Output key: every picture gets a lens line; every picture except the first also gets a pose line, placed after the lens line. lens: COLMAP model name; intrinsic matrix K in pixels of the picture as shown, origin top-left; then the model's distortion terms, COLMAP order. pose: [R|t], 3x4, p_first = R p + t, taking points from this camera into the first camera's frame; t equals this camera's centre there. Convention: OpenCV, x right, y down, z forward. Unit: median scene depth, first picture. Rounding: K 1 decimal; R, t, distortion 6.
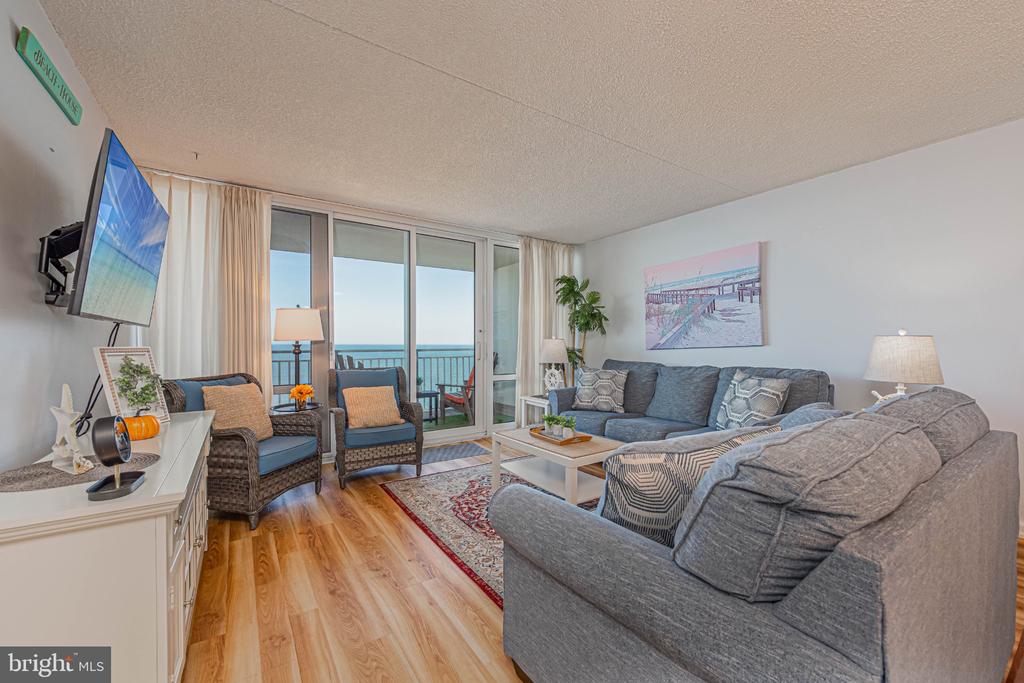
lens RADIAL K [[408.1, 0, 513.4], [0, 408.1, 348.1], [0, 0, 1]] dist [0.006676, -0.001482]
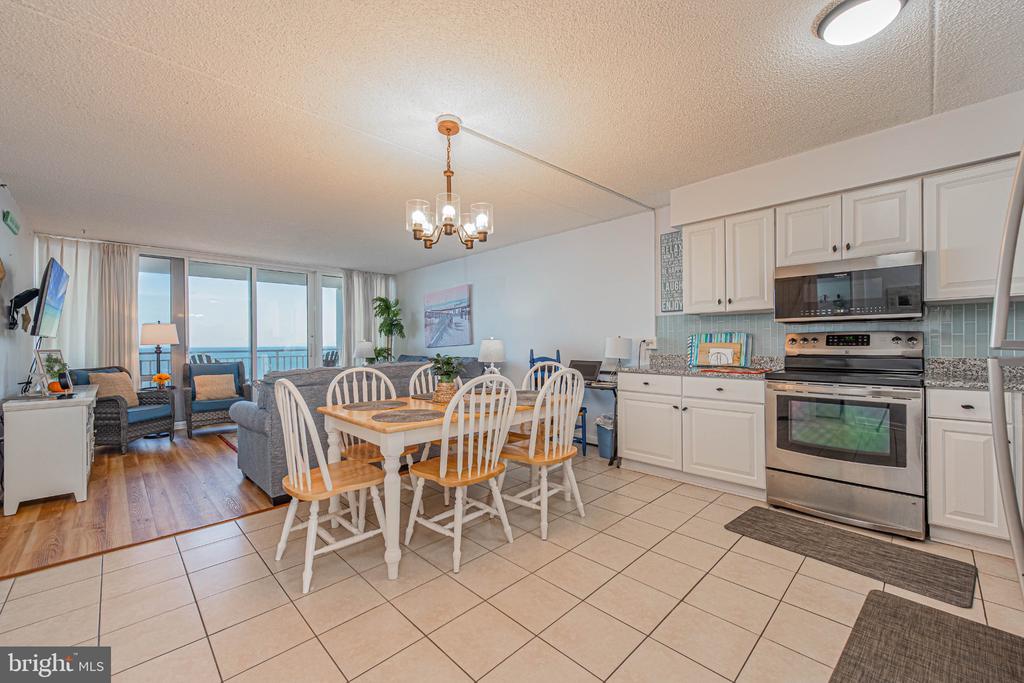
lens RADIAL K [[408.1, 0, 516.7], [0, 408.1, 341.1], [0, 0, 1]] dist [0.006676, -0.001482]
pose [[0.981880, -0.010188, 0.189227, 0.473879], [0.013683, 0.999759, -0.017177, 0.011854], [-0.189007, 0.019455, 0.981783, -0.723135]]
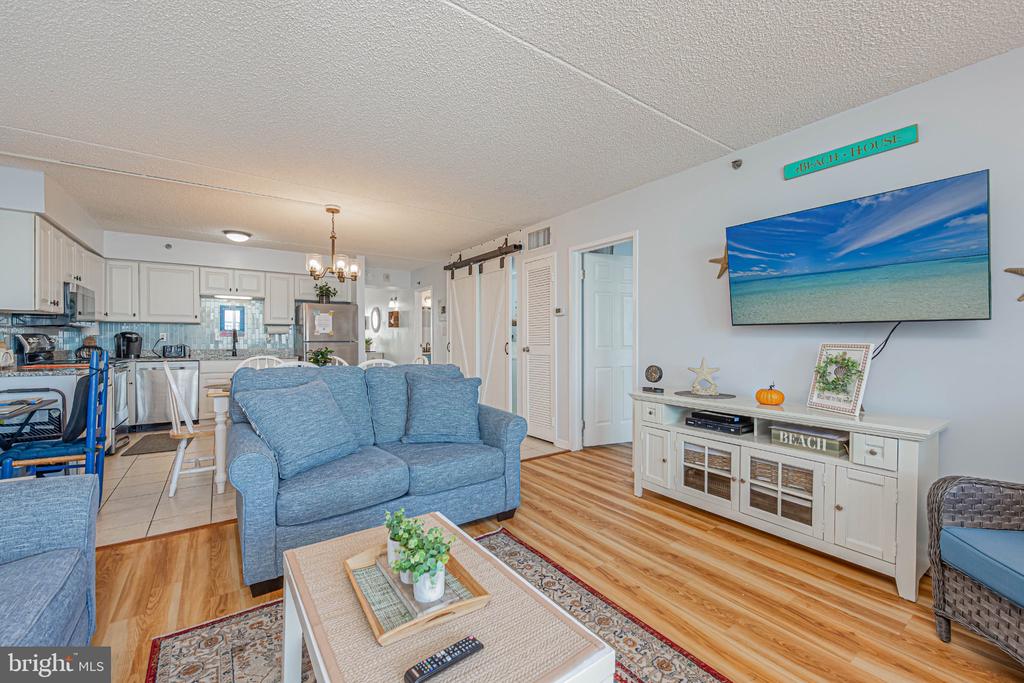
lens RADIAL K [[408.1, 0, 508.9], [0, 408.1, 343.3], [0, 0, 1]] dist [0.006676, -0.001482]
pose [[-0.999815, -0.001541, -0.019192, 0.024401], [-0.001943, 0.999778, 0.020966, -0.012744], [0.019155, 0.020999, -0.999596, 1.107717]]
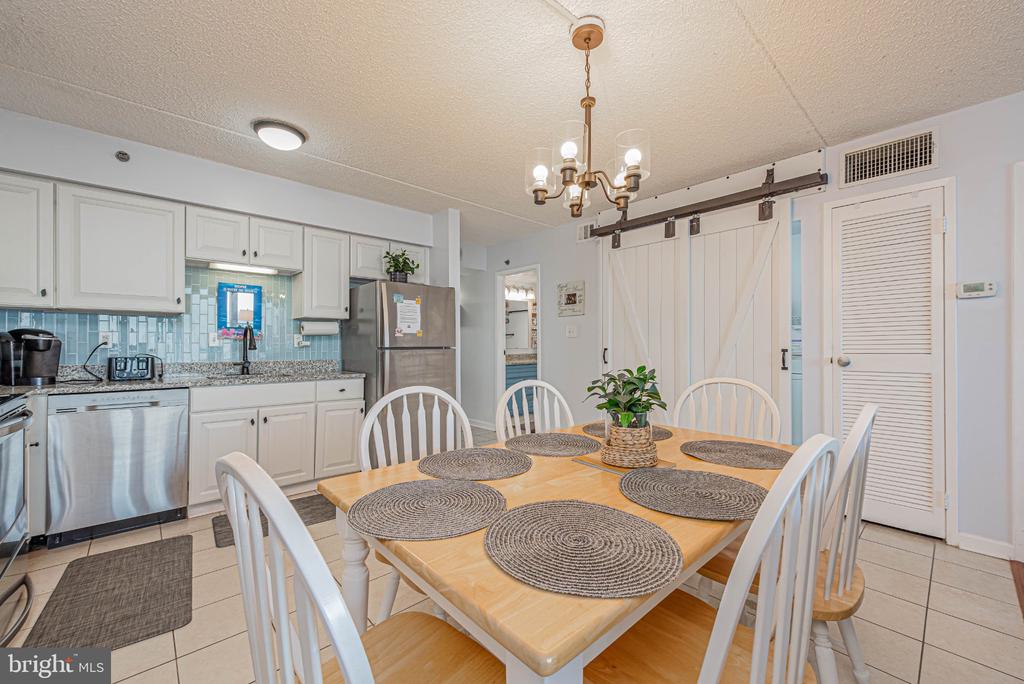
lens RADIAL K [[408.1, 0, 512.5], [0, 408.1, 343.7], [0, 0, 1]] dist [0.006676, -0.001482]
pose [[-0.989307, 0.000367, -0.145850, 0.635614], [-0.001429, 0.999924, 0.012208, -0.006014], [0.145843, 0.012286, -0.989231, 0.436257]]
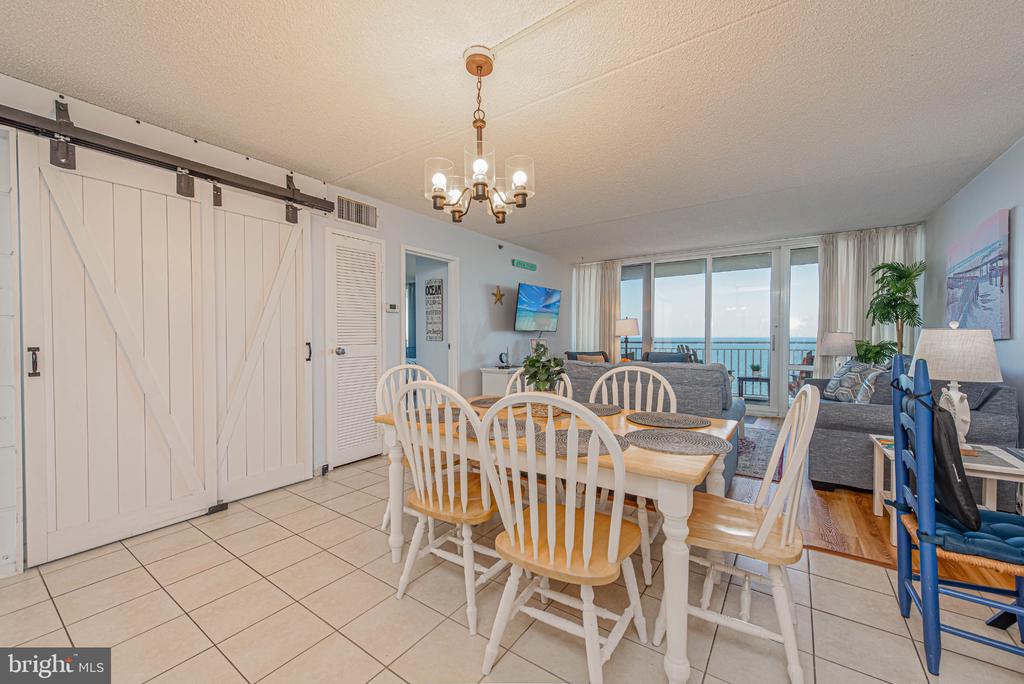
lens RADIAL K [[408.1, 0, 513.6], [0, 408.1, 337.5], [0, 0, 1]] dist [0.006676, -0.001482]
pose [[0.357201, -0.000863, -0.934027, 1.002370], [-0.009862, 0.999940, -0.004696, 0.002127], [0.933975, 0.010889, 0.357171, -0.163600]]
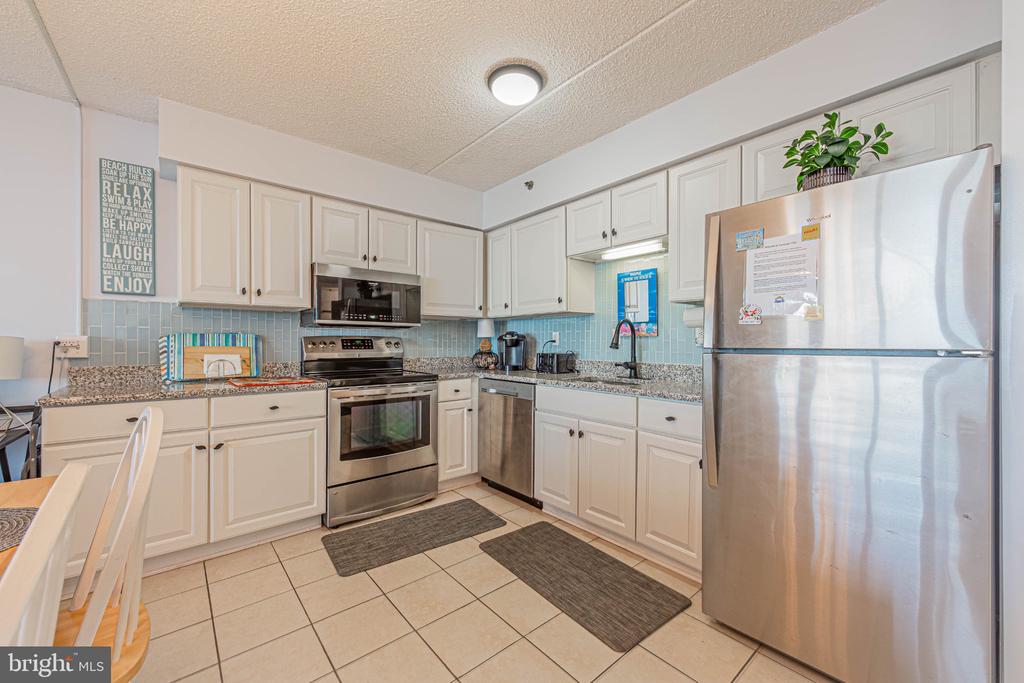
lens RADIAL K [[408.1, 0, 513.0], [0, 408.1, 344.6], [0, 0, 1]] dist [0.006676, -0.001482]
pose [[-0.105821, -0.006031, 0.994367, 0.359764], [0.013787, 0.999877, 0.007532, 0.003346], [-0.994290, 0.014506, -0.105725, -0.243894]]
